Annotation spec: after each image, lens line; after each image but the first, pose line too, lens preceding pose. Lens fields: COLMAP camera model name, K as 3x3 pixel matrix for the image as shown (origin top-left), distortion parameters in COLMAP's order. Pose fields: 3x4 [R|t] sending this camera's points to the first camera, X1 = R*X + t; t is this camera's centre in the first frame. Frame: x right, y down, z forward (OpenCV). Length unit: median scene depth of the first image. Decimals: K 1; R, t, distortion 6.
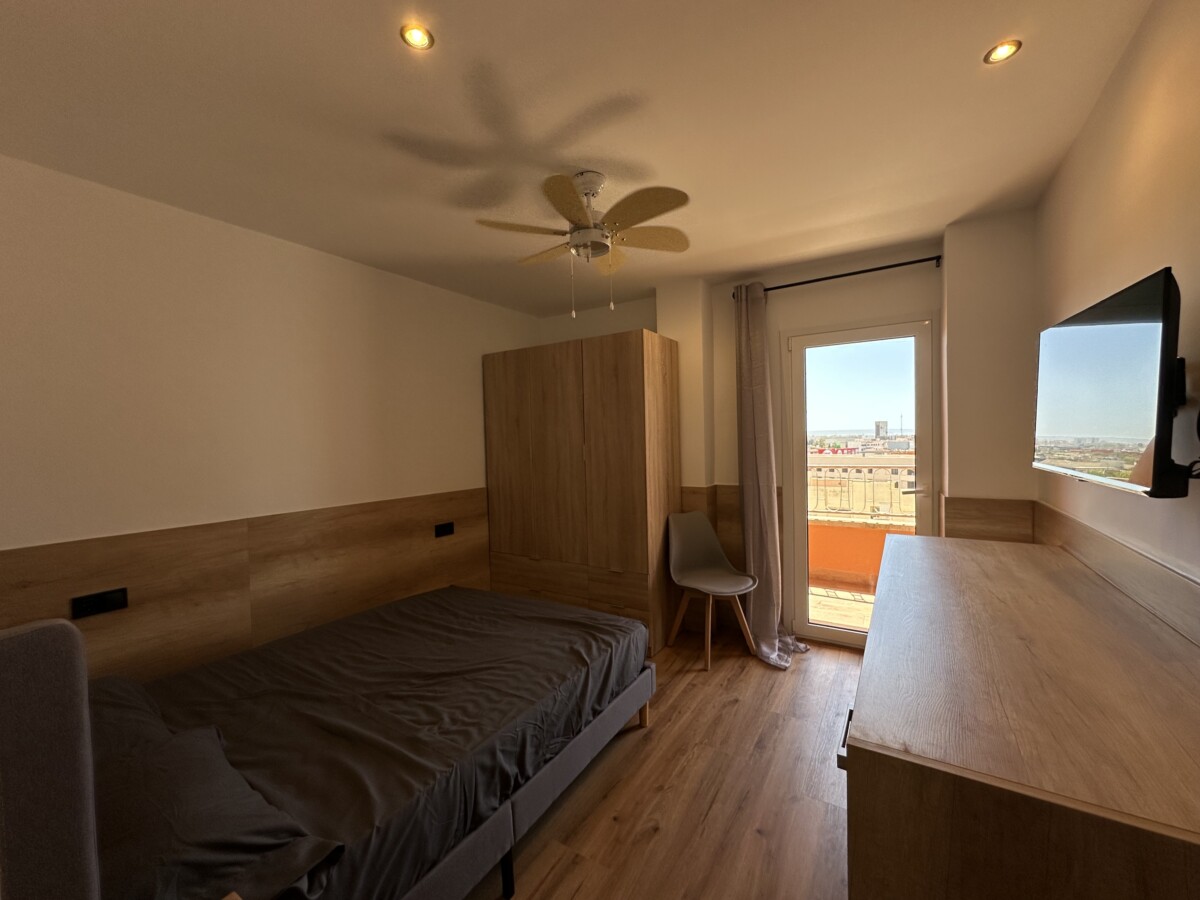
lens RADIAL K [[479.0, 0, 598.8], [0, 479.0, 449.3], [0, 0, 1]] dist [-0.001598, 0.000917]
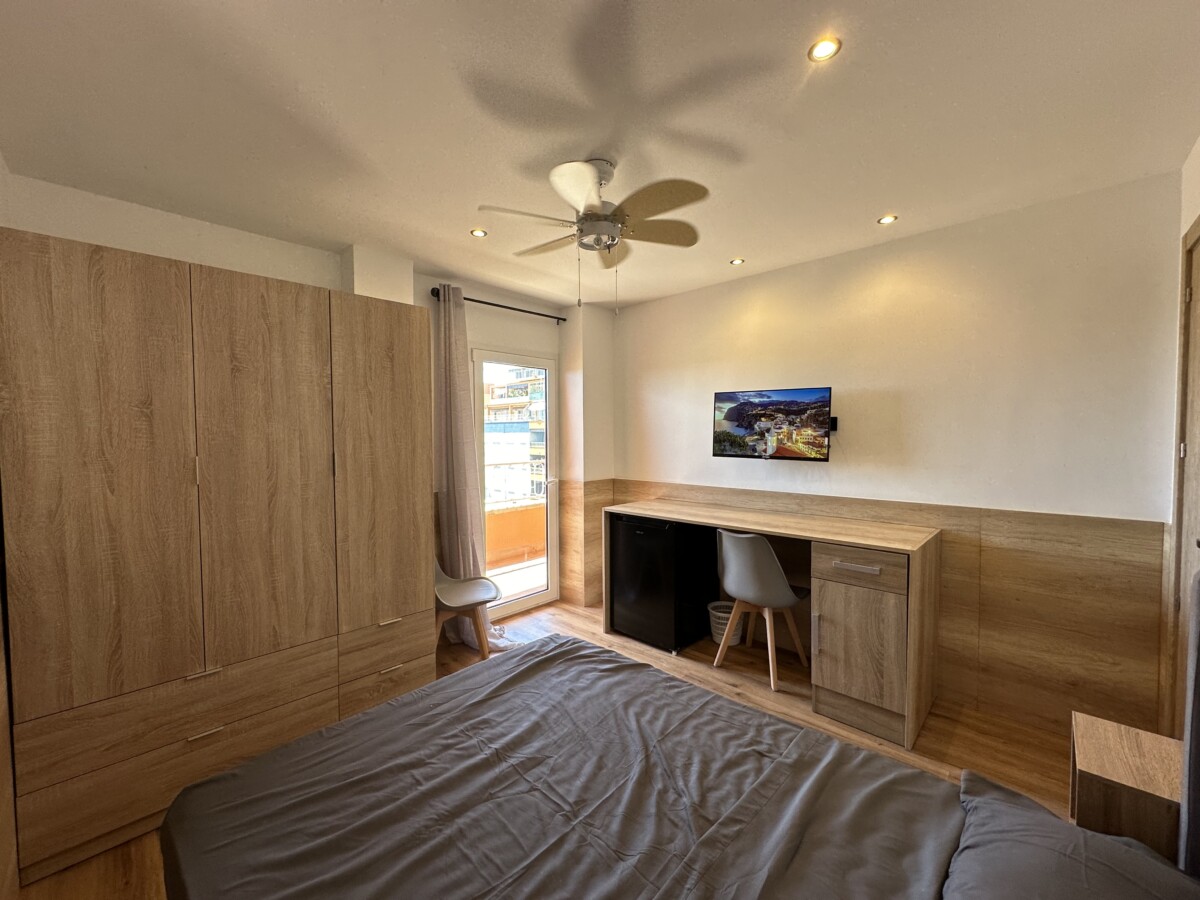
lens RADIAL K [[479.0, 0, 598.8], [0, 479.0, 449.3], [0, 0, 1]] dist [-0.001598, 0.000917]
pose [[0.208929, -0.010820, 0.977871, -0.879515], [0.028061, 0.999593, 0.005064, -0.009818], [-0.977528, 0.026382, 0.209148, 0.754435]]
